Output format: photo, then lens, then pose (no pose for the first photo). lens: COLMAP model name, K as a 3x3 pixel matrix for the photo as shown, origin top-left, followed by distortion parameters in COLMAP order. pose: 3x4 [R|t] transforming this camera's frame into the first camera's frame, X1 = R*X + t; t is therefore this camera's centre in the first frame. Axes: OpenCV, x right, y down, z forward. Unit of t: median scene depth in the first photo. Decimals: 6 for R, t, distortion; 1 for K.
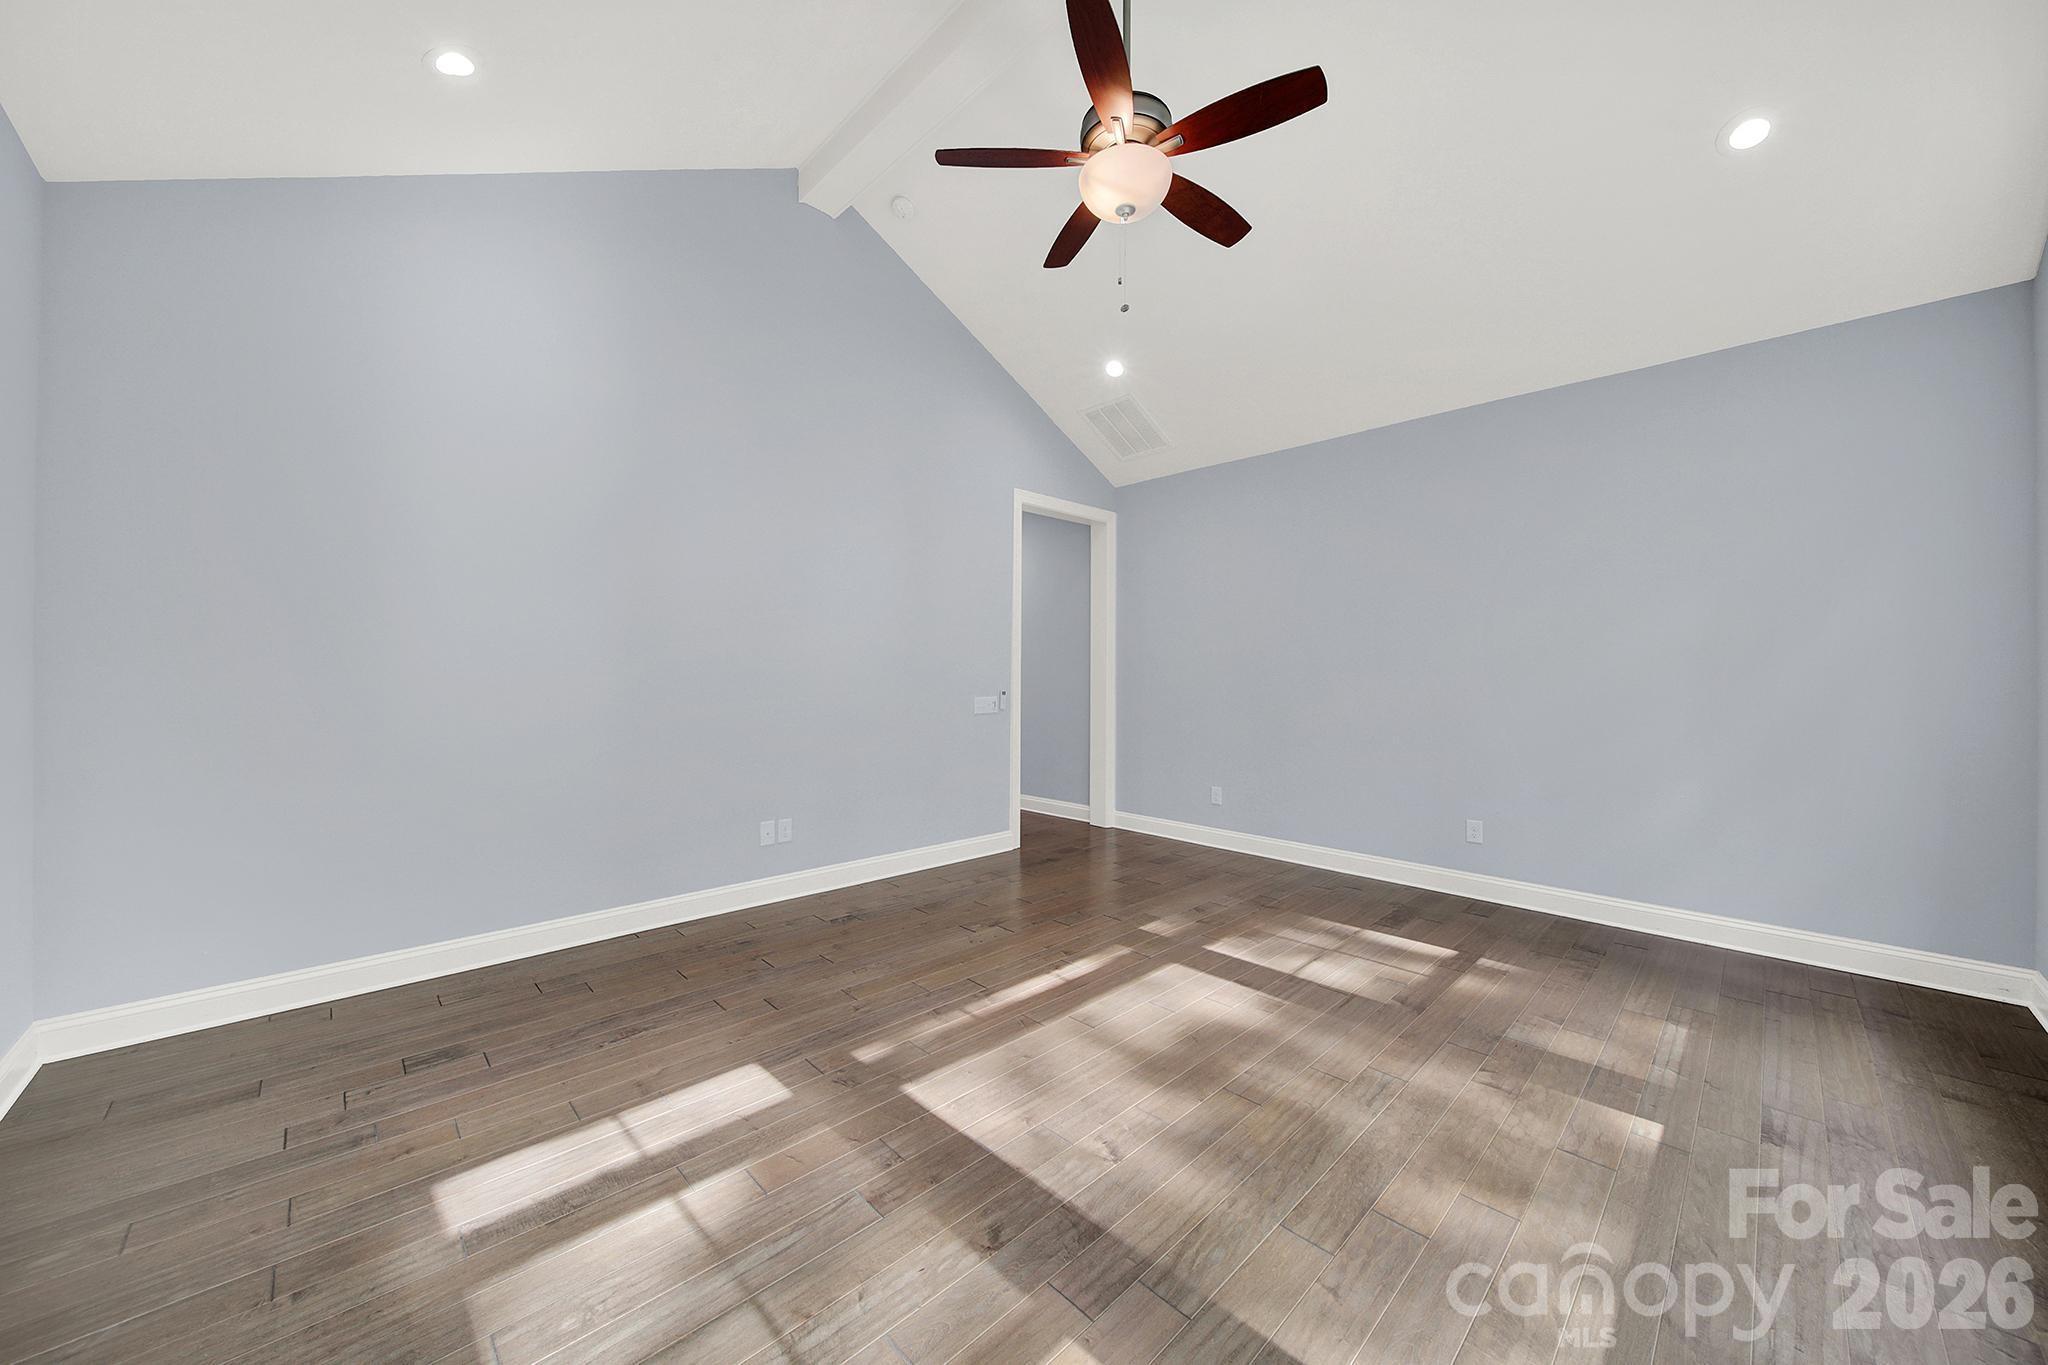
lens RADIAL K [[736.4, 0, 1028.6], [0, 736.4, 665.5], [0, 0, 1]] dist [0.000344, -0.000006]
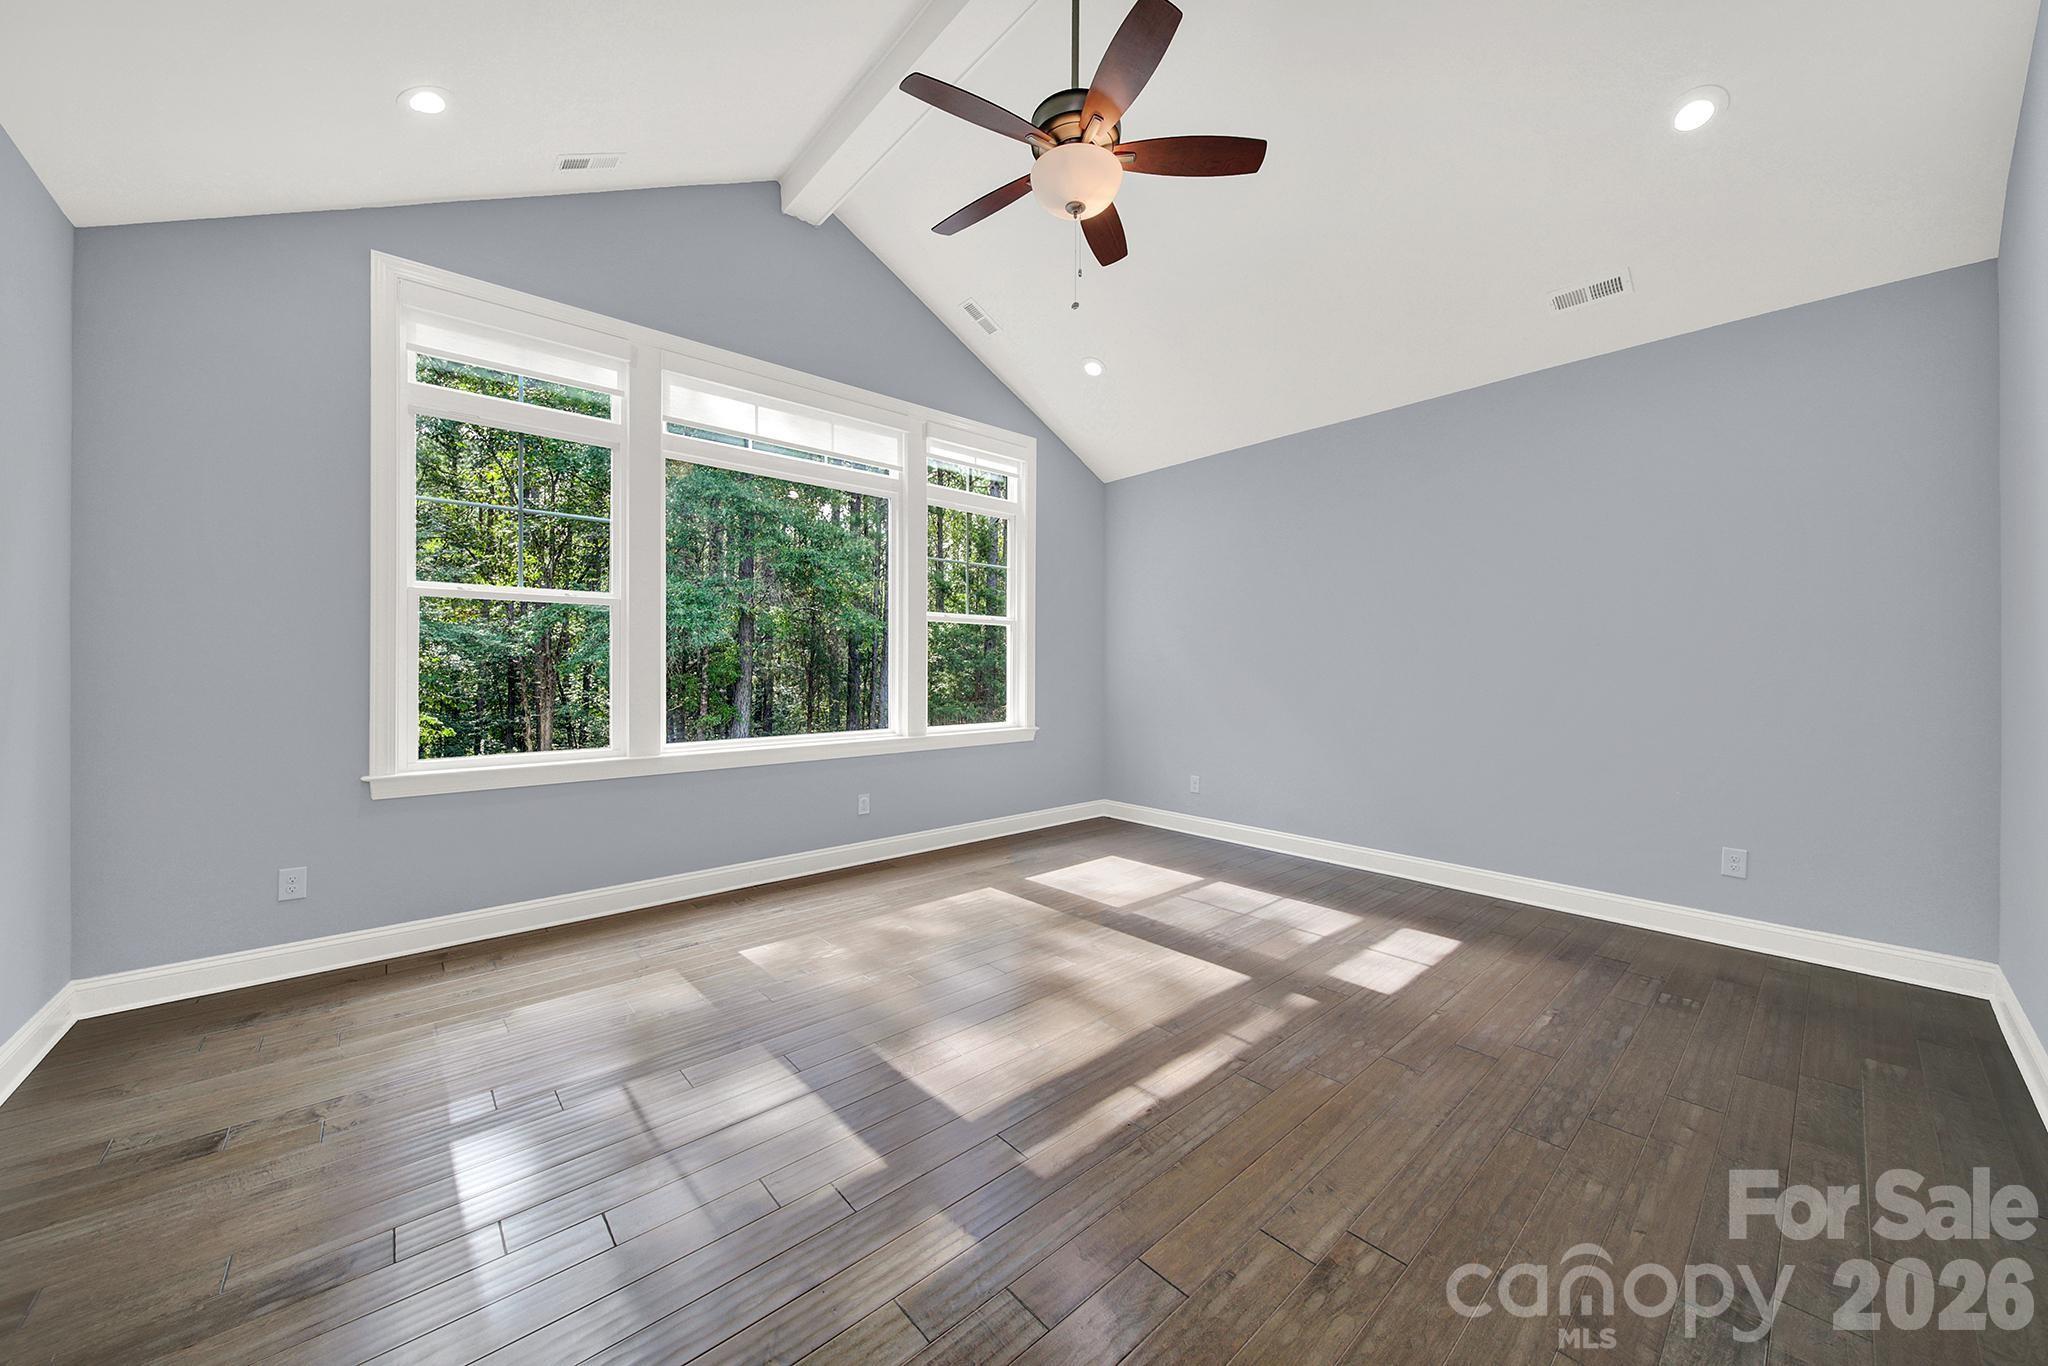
lens RADIAL K [[736.4, 0, 1028.6], [0, 736.4, 666.0], [0, 0, 1]] dist [0.000344, -0.000006]
pose [[-0.999344, -0.006298, 0.035664, 0.176161], [-0.006434, 0.999972, -0.003703, 0.017124], [-0.035640, -0.003930, -0.999357, 2.284779]]
